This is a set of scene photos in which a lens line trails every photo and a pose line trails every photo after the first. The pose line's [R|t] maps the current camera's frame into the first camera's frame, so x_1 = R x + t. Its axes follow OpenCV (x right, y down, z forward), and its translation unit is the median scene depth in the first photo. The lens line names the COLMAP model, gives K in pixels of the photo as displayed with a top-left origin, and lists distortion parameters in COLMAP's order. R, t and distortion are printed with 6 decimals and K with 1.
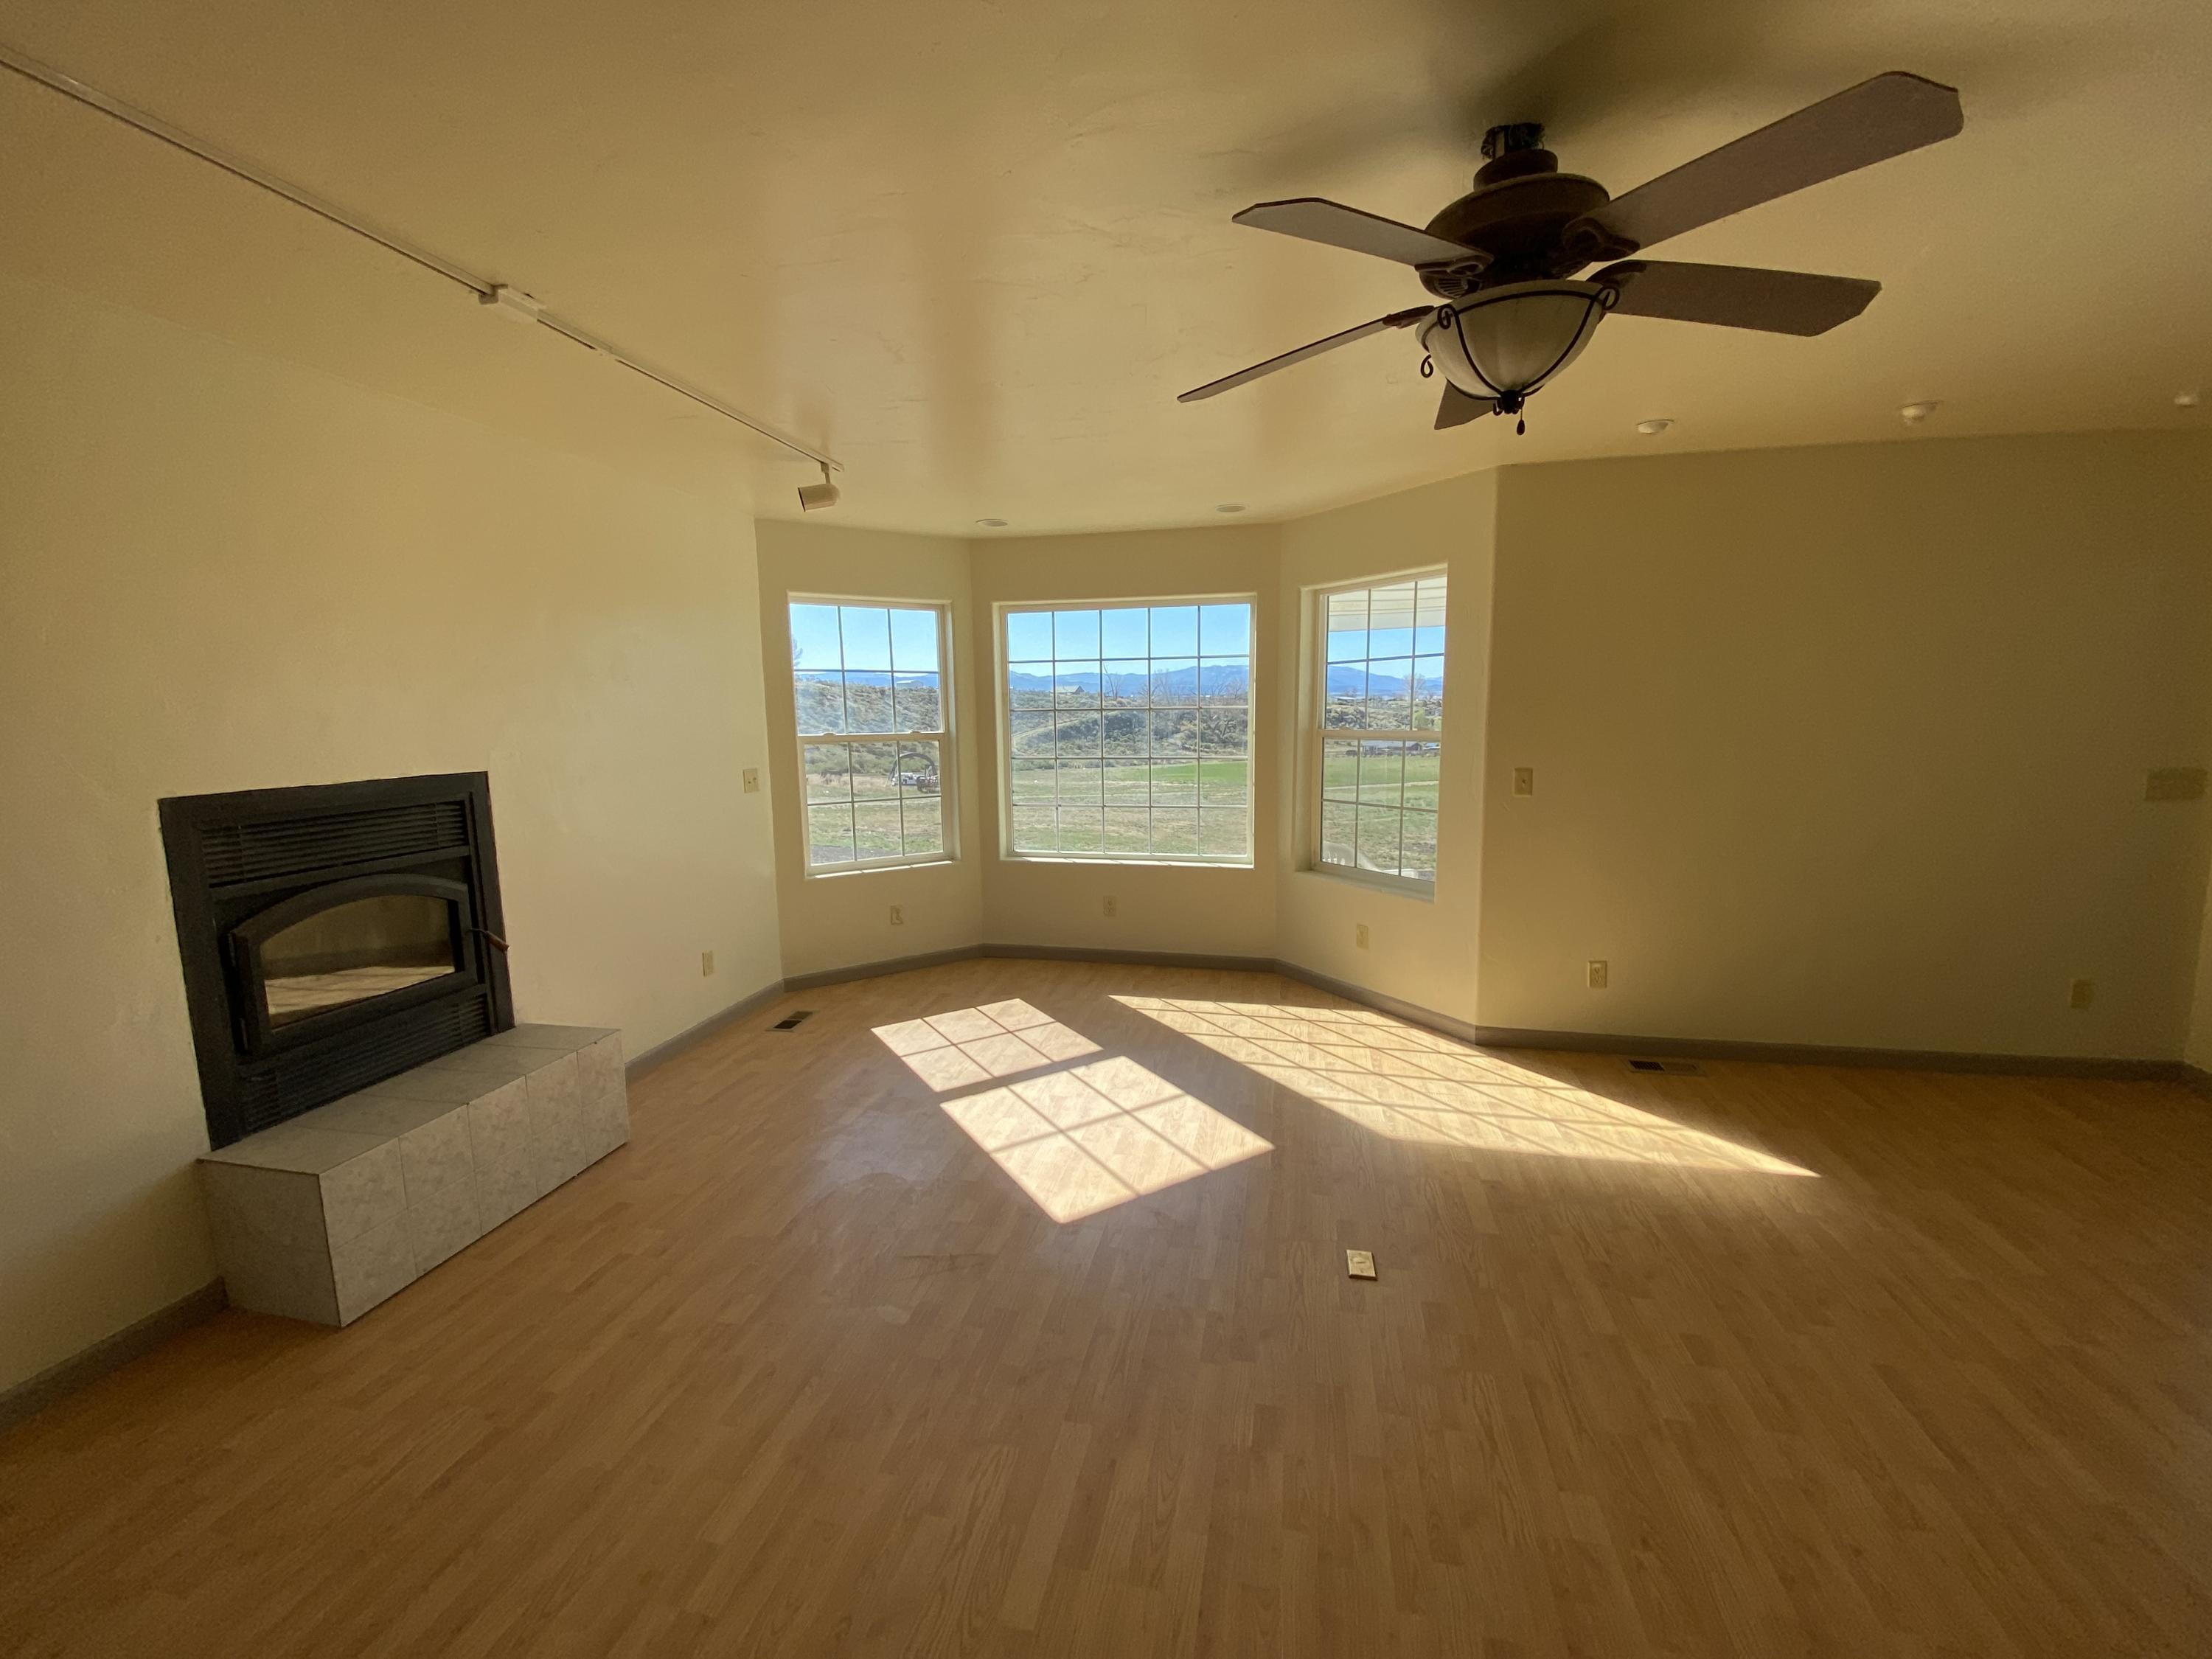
lens RADIAL K [[916.4, 0, 1094.3], [0, 916.4, 840.5], [0, 0, 1]] dist [0.088860, -0.057994]
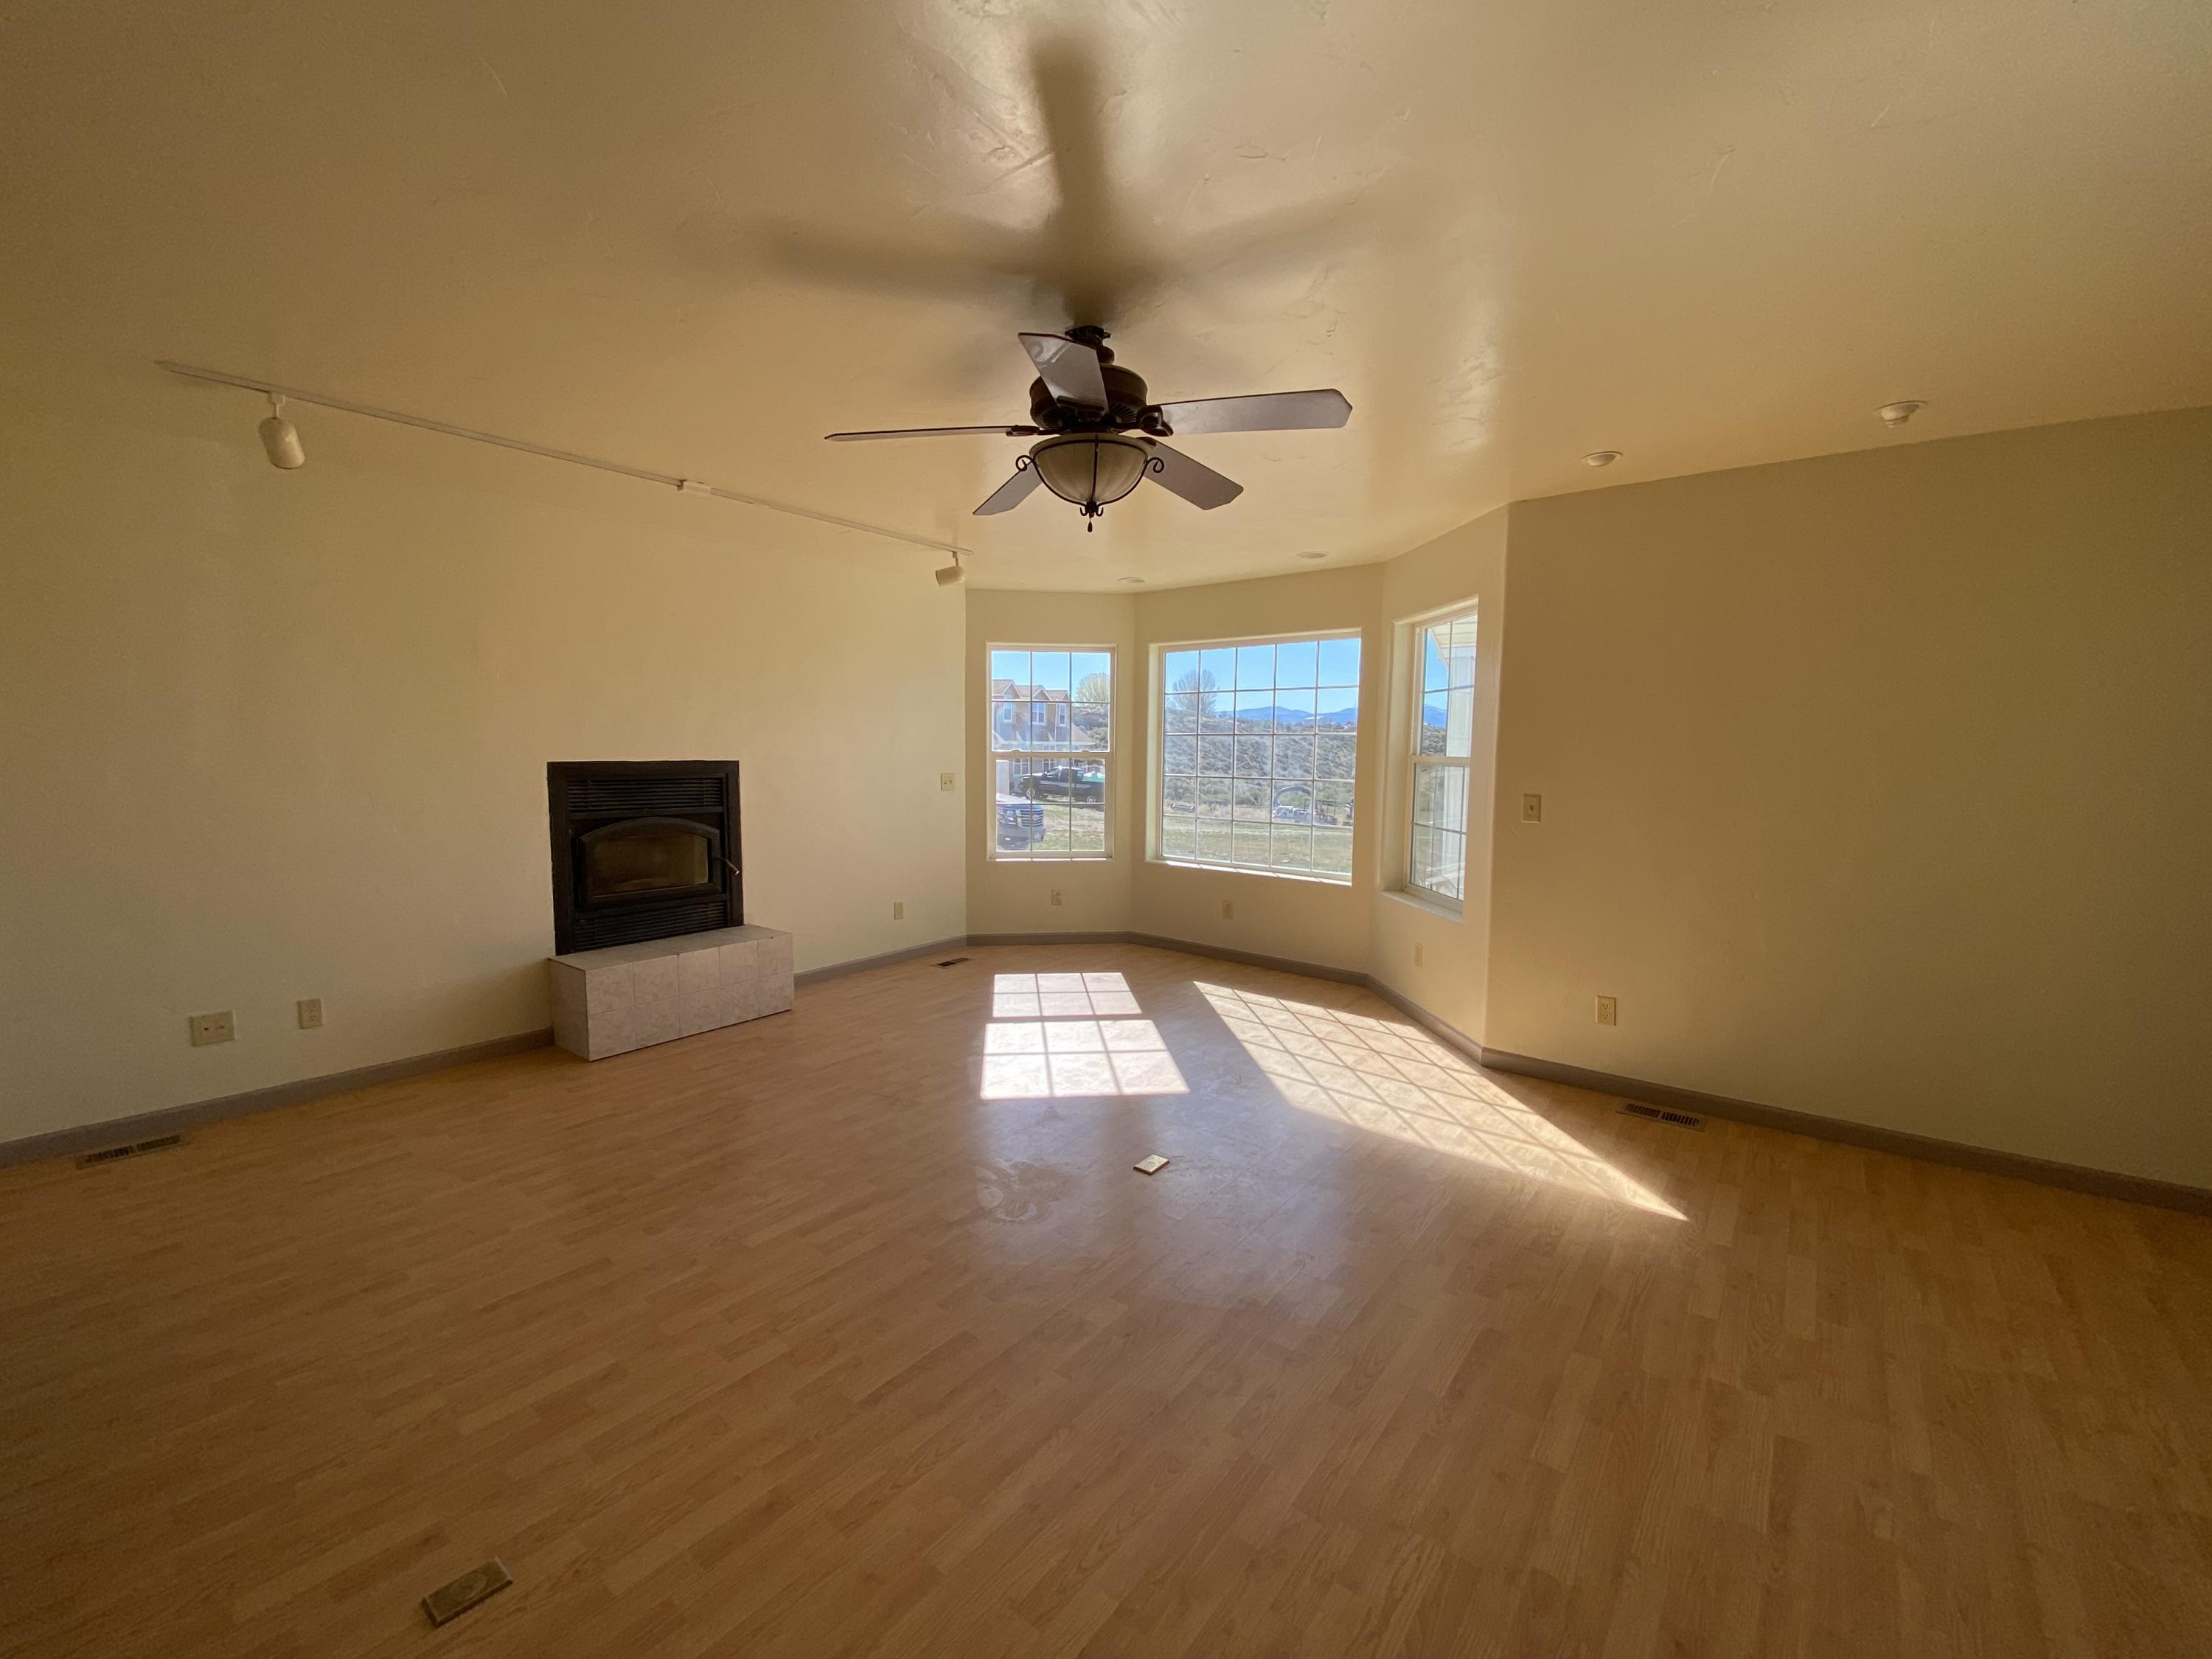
lens RADIAL K [[916.4, 0, 1094.3], [0, 916.4, 840.5], [0, 0, 1]] dist [0.088860, -0.057994]
pose [[0.894549, 0.068232, -0.441731, 0.485822], [-0.085872, 0.996105, -0.020037, 0.033064], [0.438643, 0.055856, 0.896924, -0.114157]]
